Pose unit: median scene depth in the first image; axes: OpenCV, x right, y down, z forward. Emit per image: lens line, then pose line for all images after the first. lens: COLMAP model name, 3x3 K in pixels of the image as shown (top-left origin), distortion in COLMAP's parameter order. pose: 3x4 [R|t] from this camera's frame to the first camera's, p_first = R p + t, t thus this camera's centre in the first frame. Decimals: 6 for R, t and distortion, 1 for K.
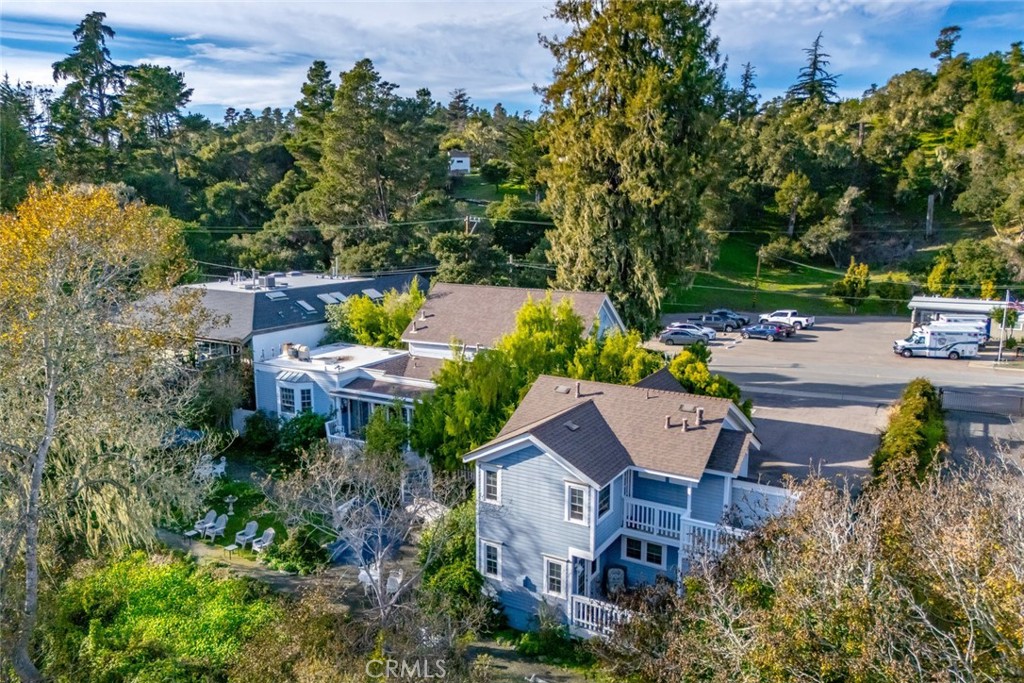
lens RADIAL K [[751.0, 0, 512.0], [0, 751.0, 341.5], [0, 0, 1]] dist [0.011337, 0.002455]
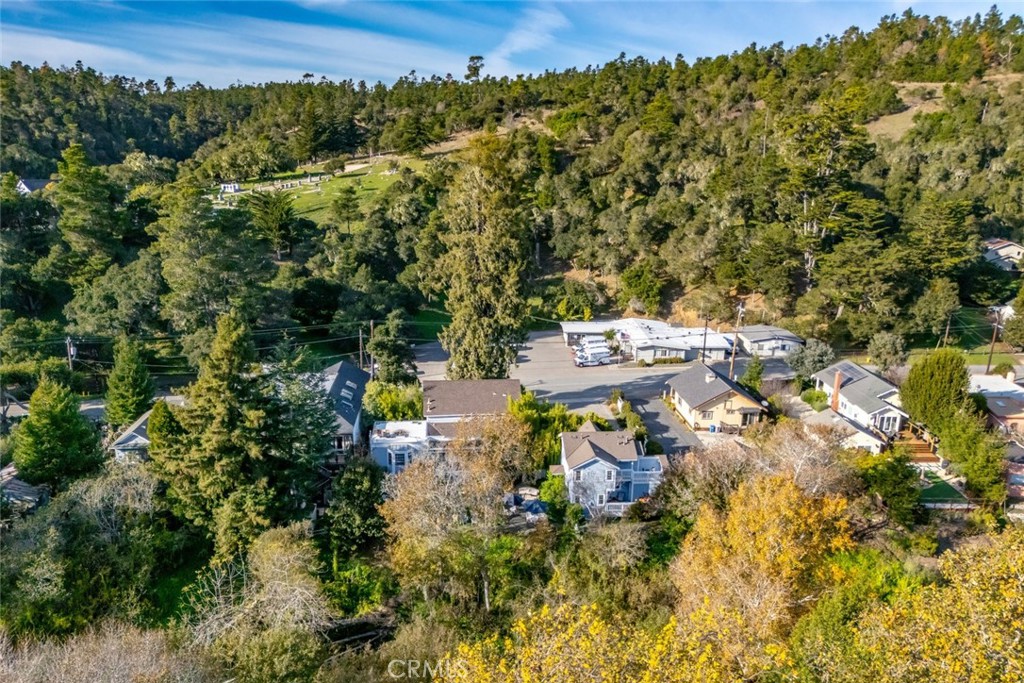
lens RADIAL K [[736.7, 0, 513.1], [0, 736.7, 390.3], [0, 0, 1]] dist [0.067161, -0.072863]
pose [[0.813068, -0.163578, 0.558715, -0.710222], [0.085784, 0.982901, 0.162933, -0.250669], [-0.575814, -0.084547, 0.813198, -0.469769]]
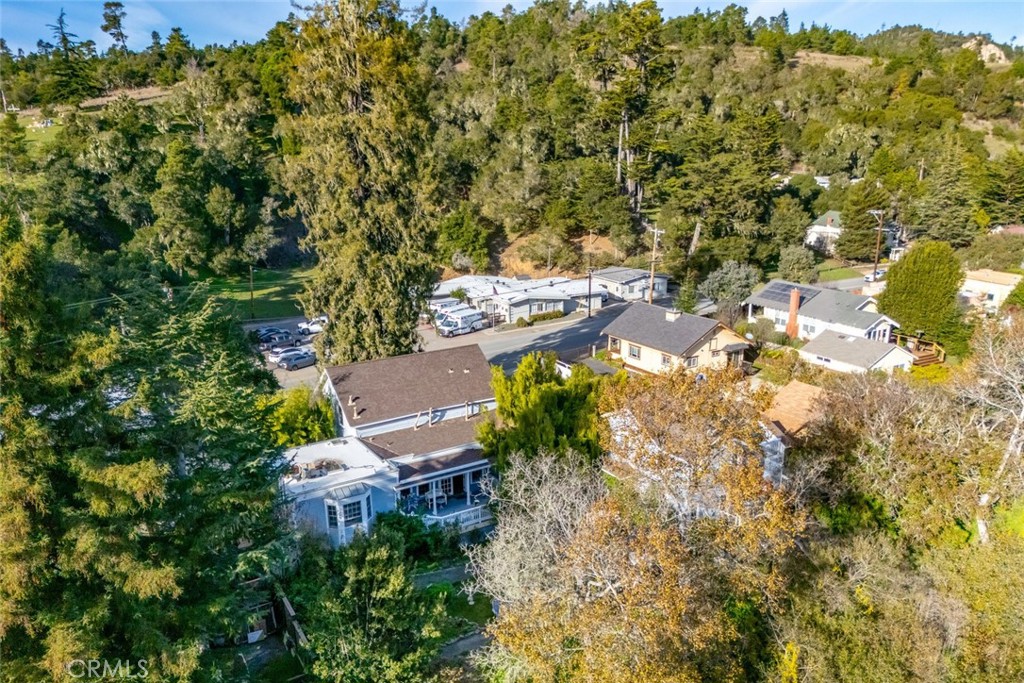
lens RADIAL K [[736.7, 0, 513.1], [0, 736.7, 390.3], [0, 0, 1]] dist [0.067161, -0.072863]
pose [[0.476535, -0.273437, 0.835552, -0.635952], [0.169756, 0.961136, 0.217718, -0.171341], [-0.862611, 0.038090, 0.504432, 0.188458]]
